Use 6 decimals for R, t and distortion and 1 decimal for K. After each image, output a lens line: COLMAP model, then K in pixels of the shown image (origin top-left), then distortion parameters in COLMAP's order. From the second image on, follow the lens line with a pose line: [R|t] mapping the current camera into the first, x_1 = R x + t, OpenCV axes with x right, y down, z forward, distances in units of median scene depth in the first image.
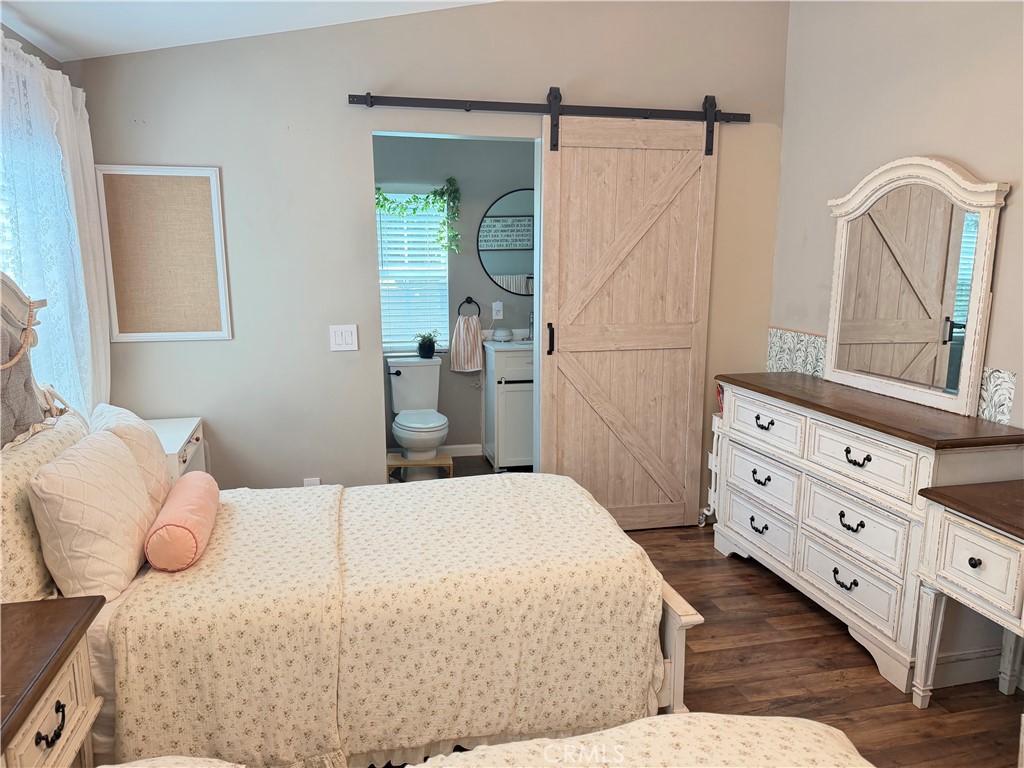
lens RADIAL K [[718.4, 0, 510.3], [0, 718.4, 388.1], [0, 0, 1]] dist [0.117873, -0.222090]
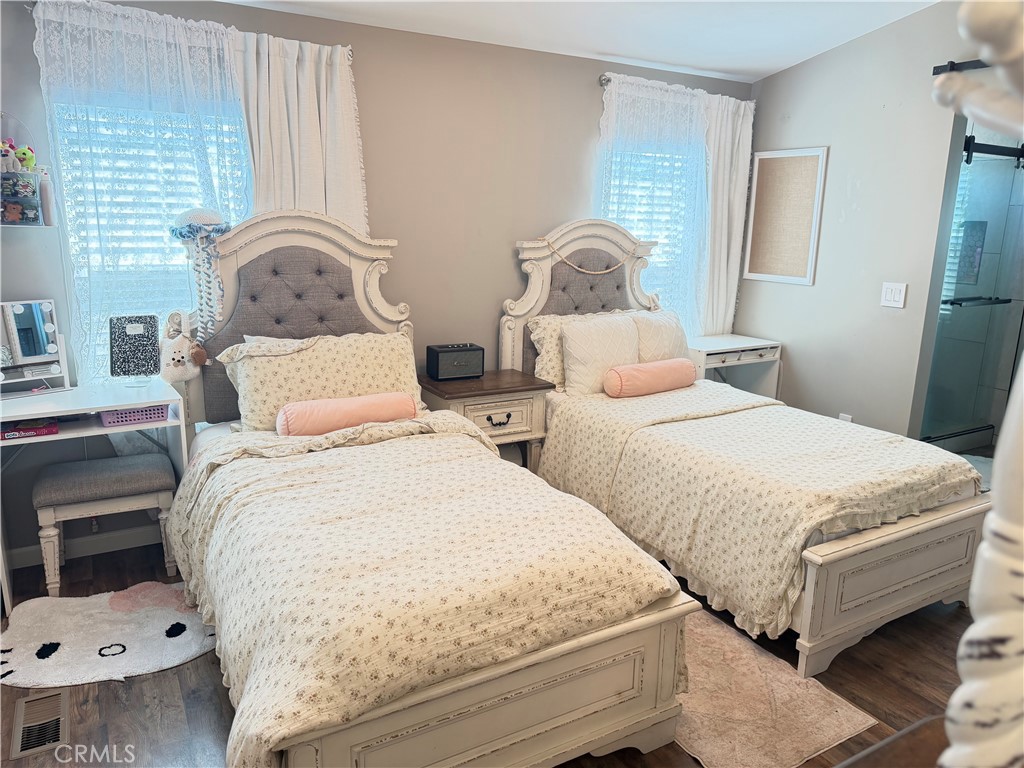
lens RADIAL K [[718.4, 0, 510.3], [0, 718.4, 388.1], [0, 0, 1]] dist [0.117873, -0.222090]
pose [[0.294001, 0.226794, -0.928508, 1.052708], [-0.195857, 0.965122, 0.173721, -0.020283], [0.935523, 0.130781, 0.328166, 0.202400]]
